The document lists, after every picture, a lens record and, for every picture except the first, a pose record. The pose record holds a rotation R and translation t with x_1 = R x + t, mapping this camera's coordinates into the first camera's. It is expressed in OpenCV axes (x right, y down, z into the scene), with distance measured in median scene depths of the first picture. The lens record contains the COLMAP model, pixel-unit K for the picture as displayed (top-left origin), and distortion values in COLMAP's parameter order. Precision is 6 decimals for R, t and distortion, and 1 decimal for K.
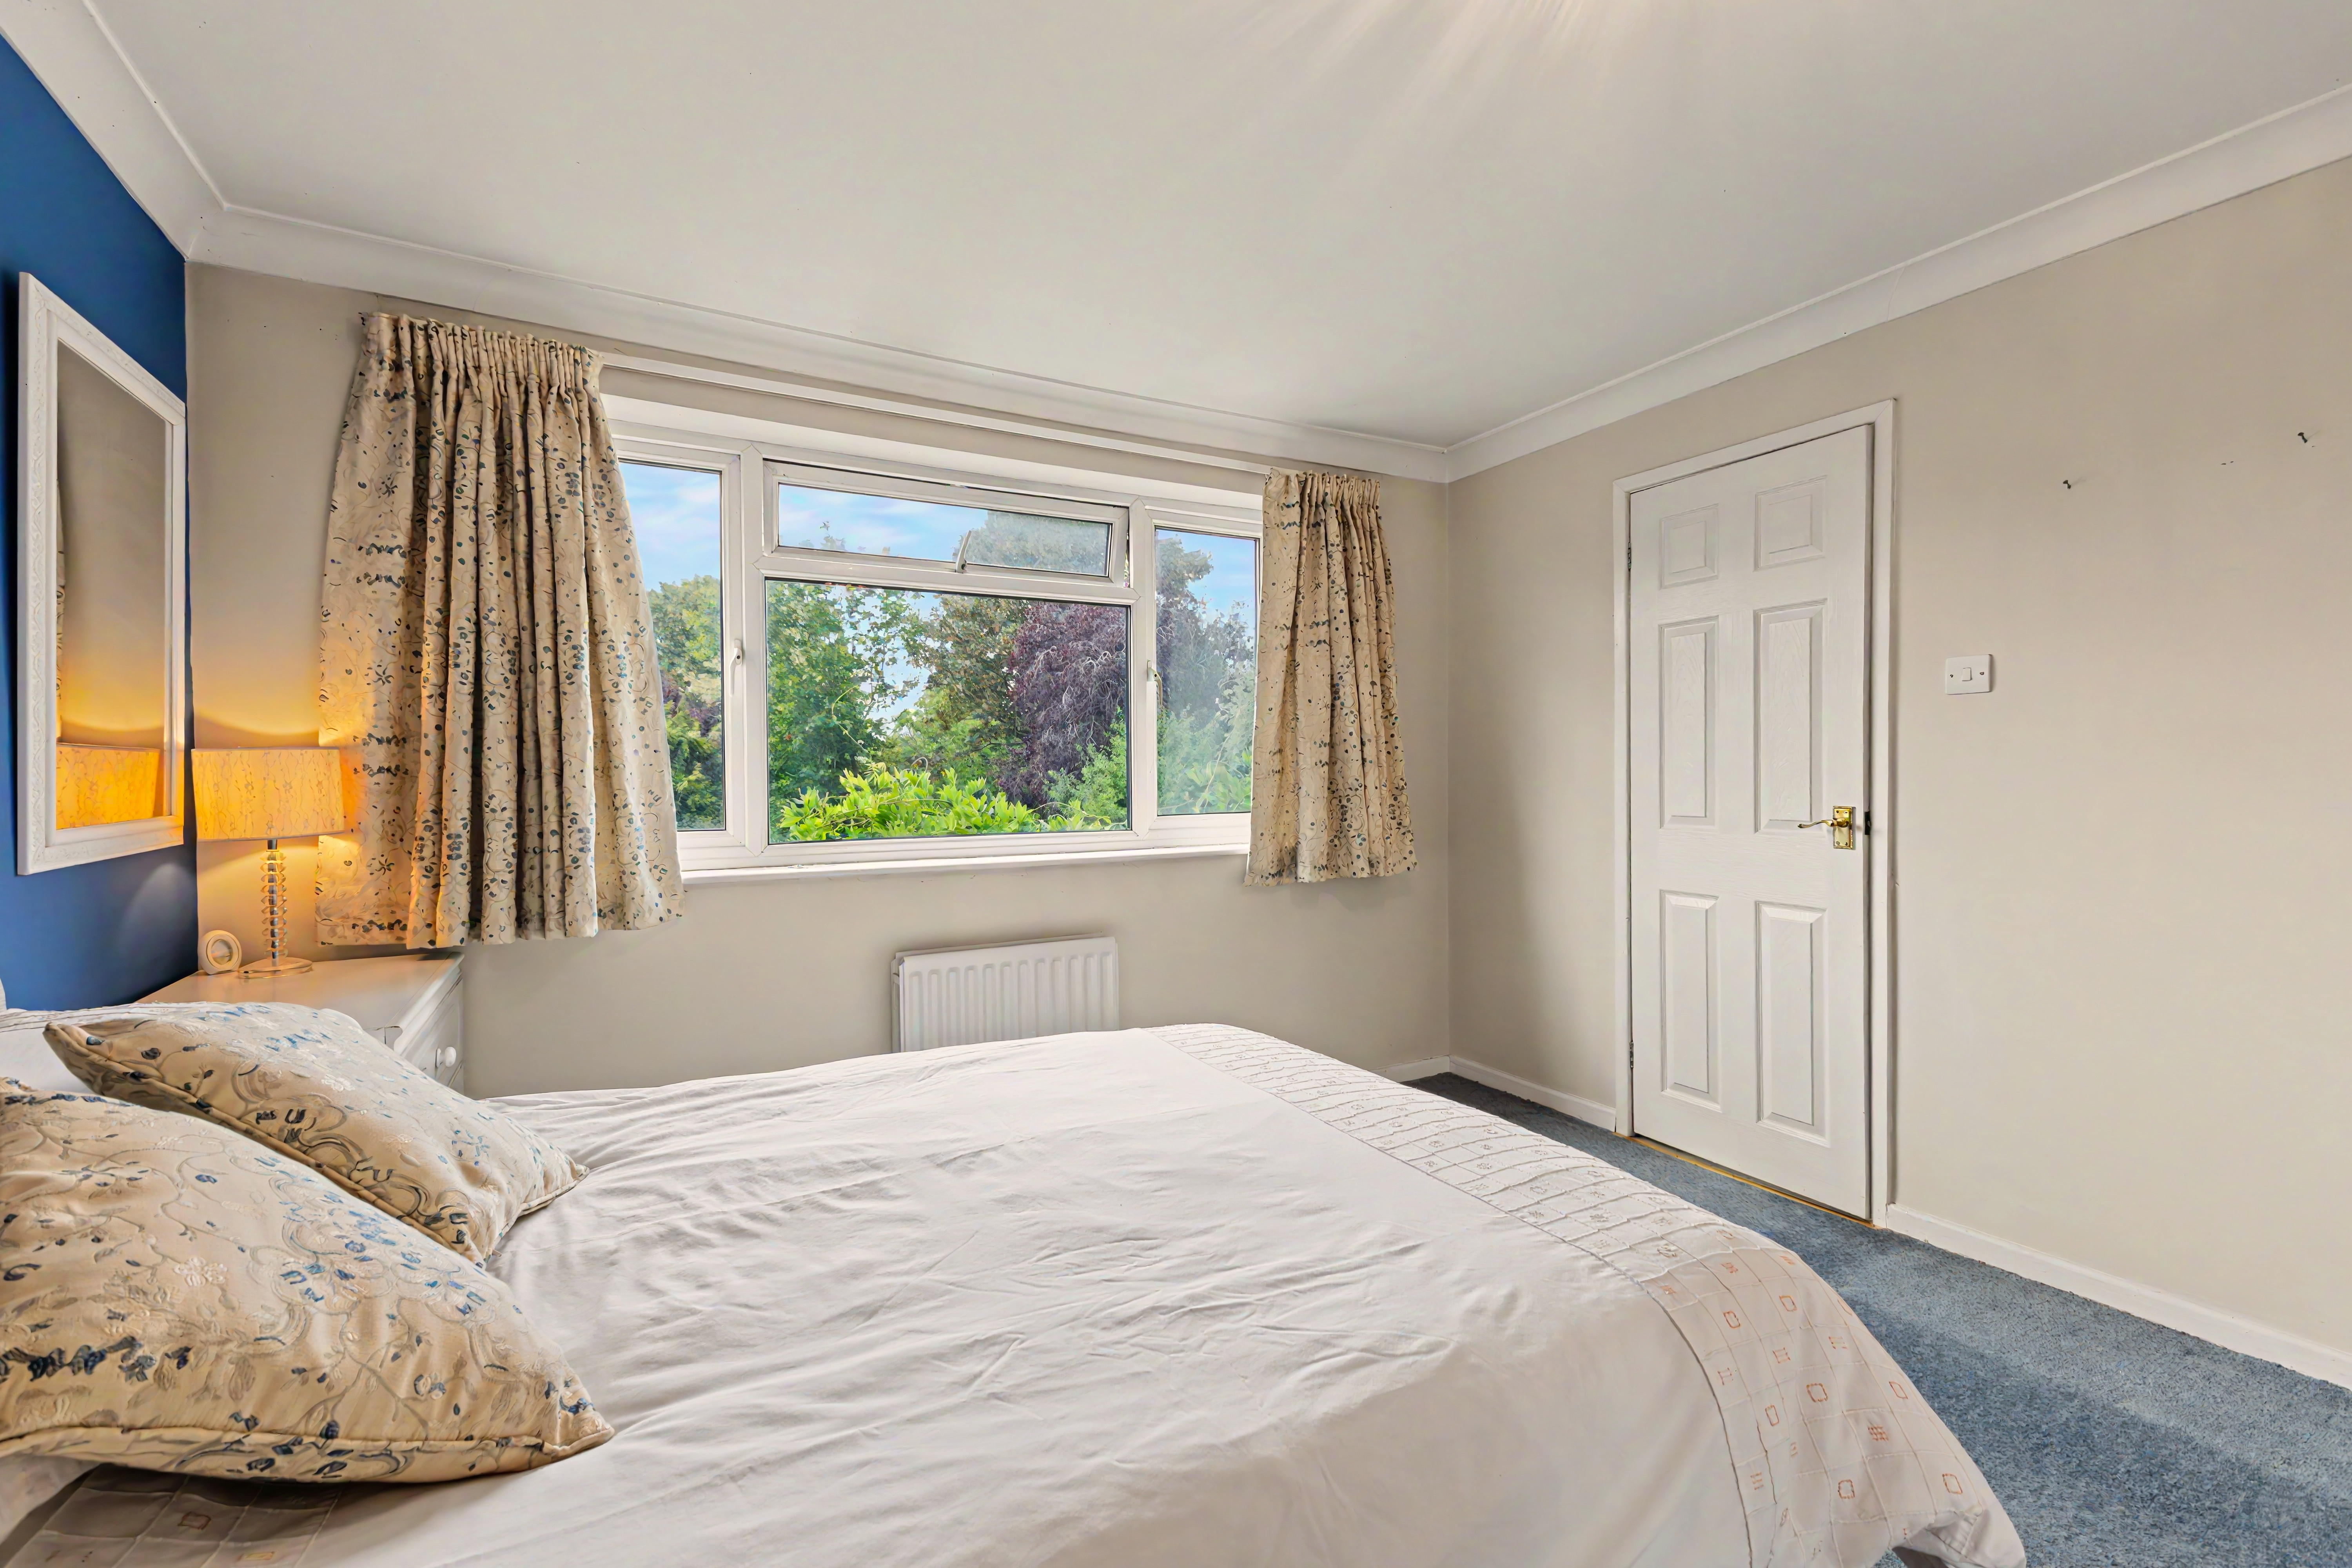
lens RADIAL K [[1016.0, 0, 1173.9], [0, 1016.0, 783.6], [0, 0, 1]] dist [0.007025, 0.000090]
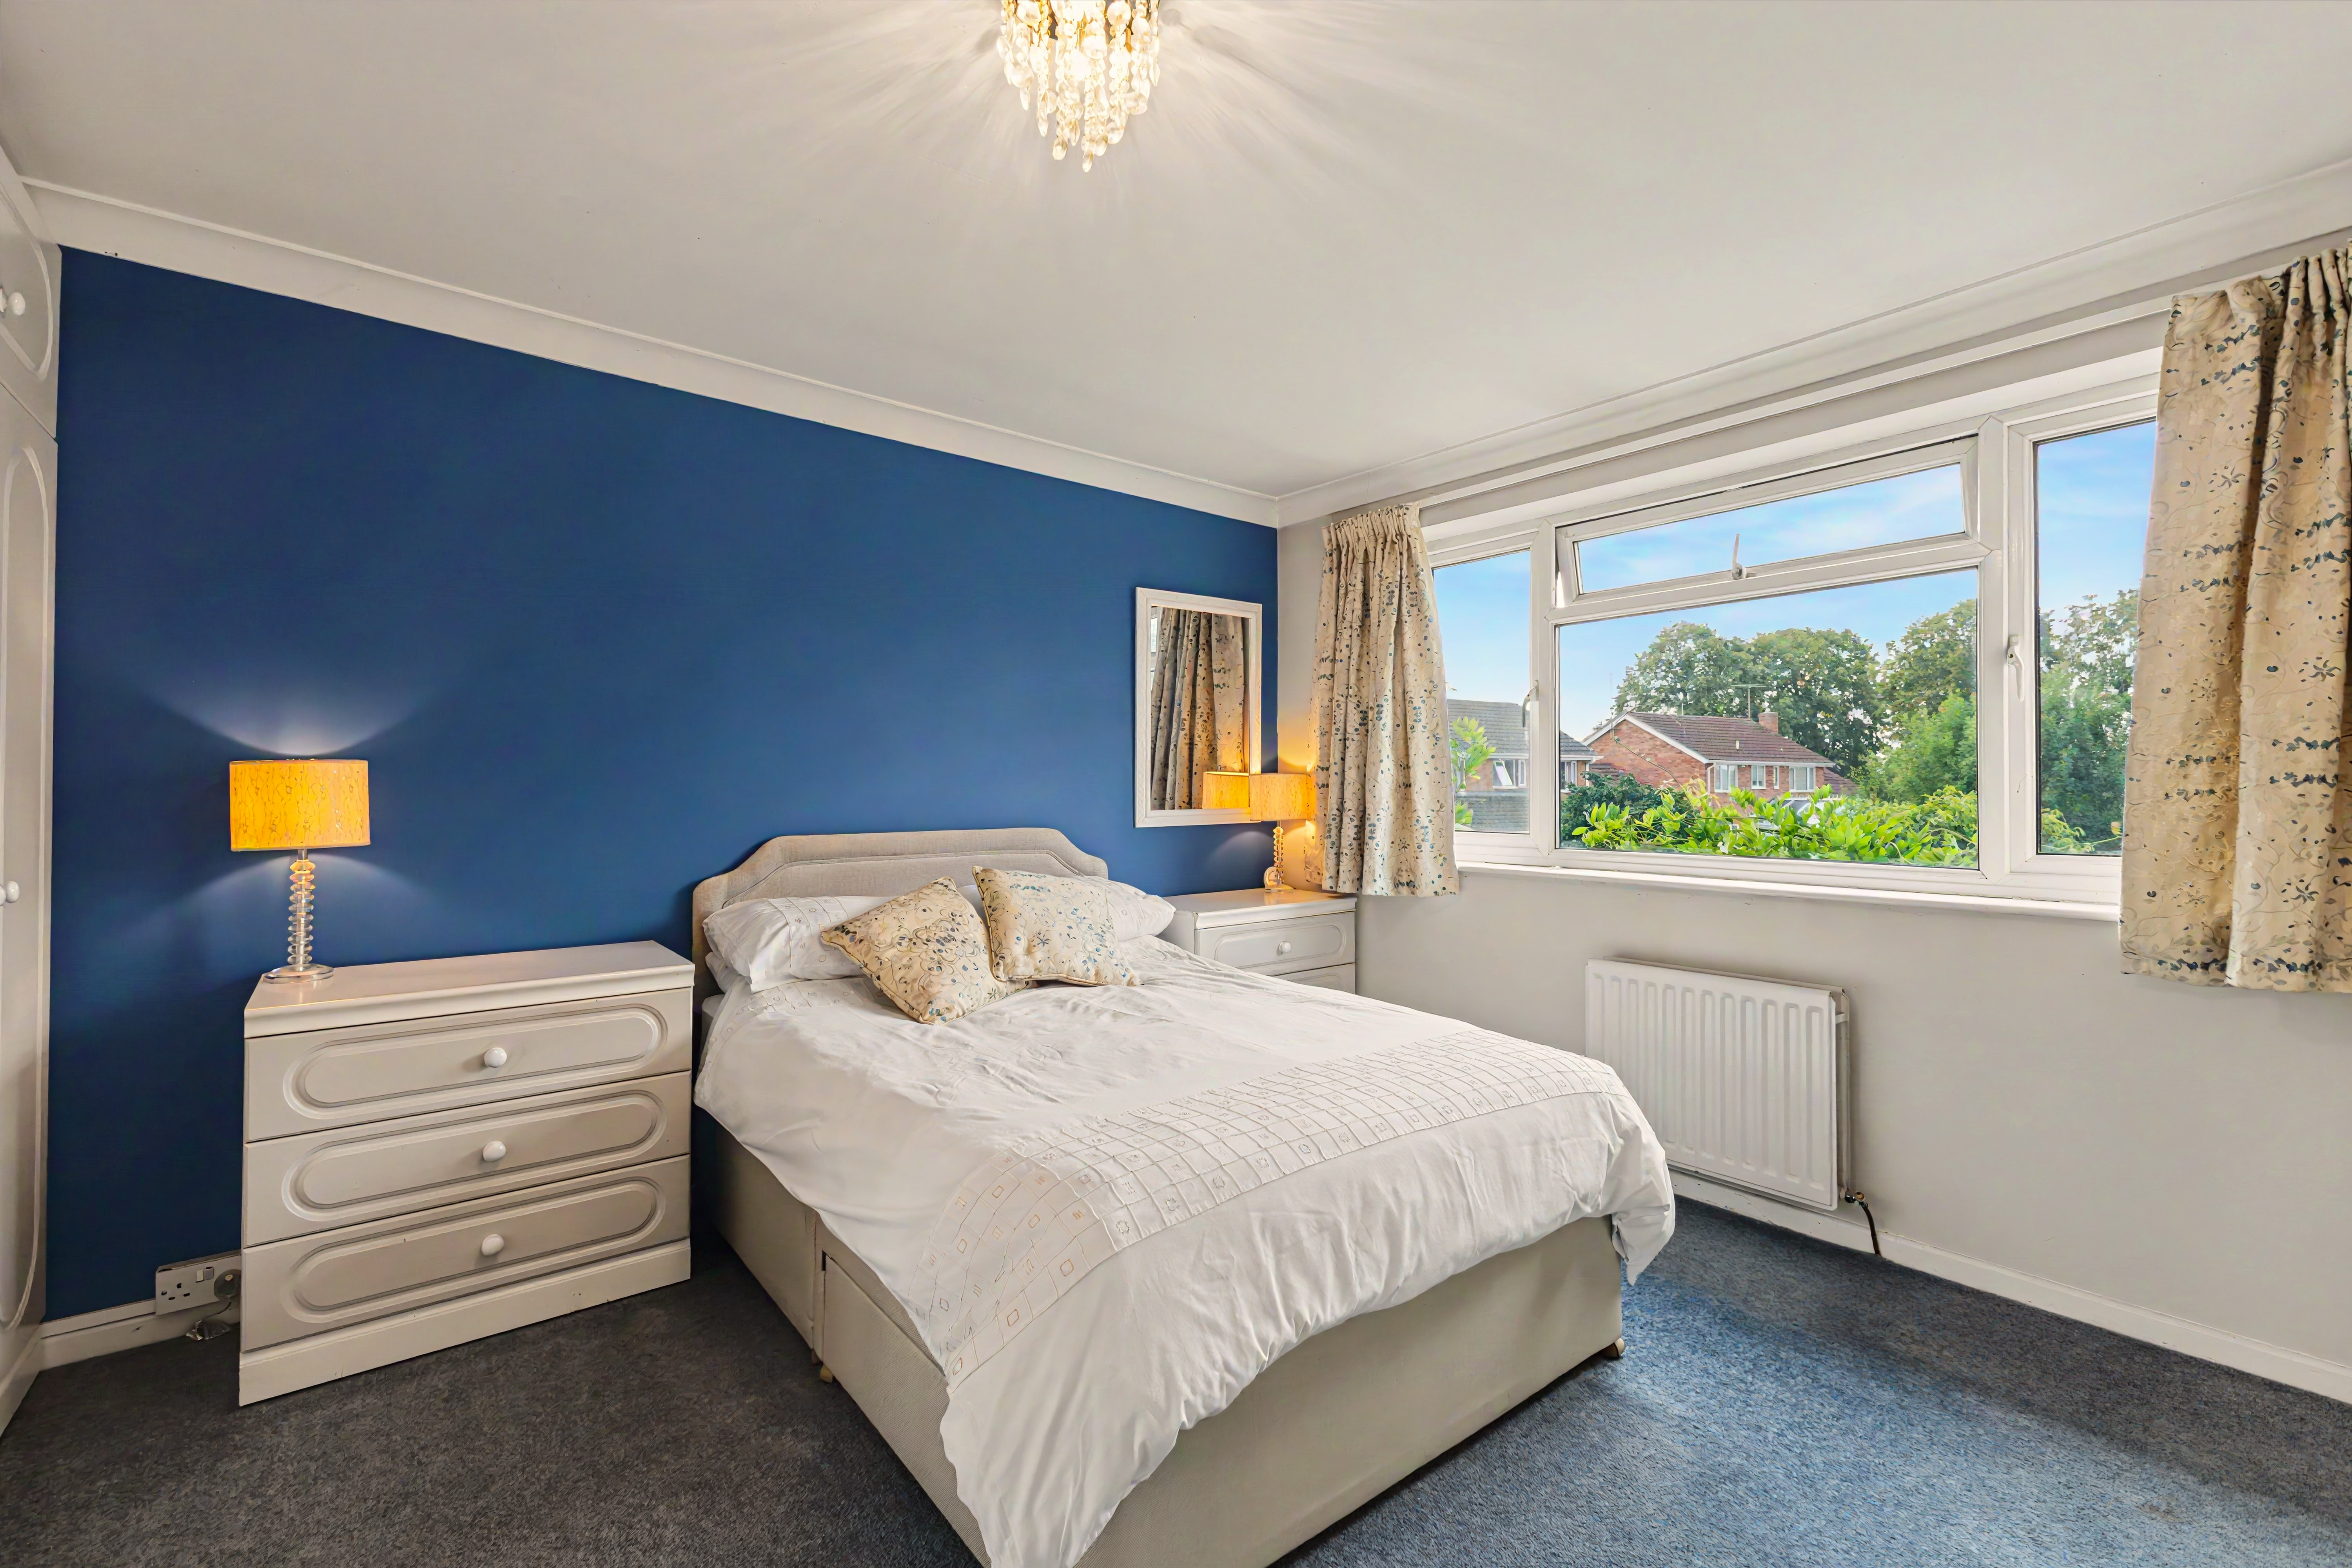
lens RADIAL K [[1016.0, 0, 1179.1], [0, 1016.0, 777.5], [0, 0, 1]] dist [0.007025, 0.000090]
pose [[0.164322, -0.002814, -0.986403, 0.793737], [-0.013957, 0.999889, -0.005178, -0.012667], [0.986308, 0.014618, 0.164264, 0.411474]]
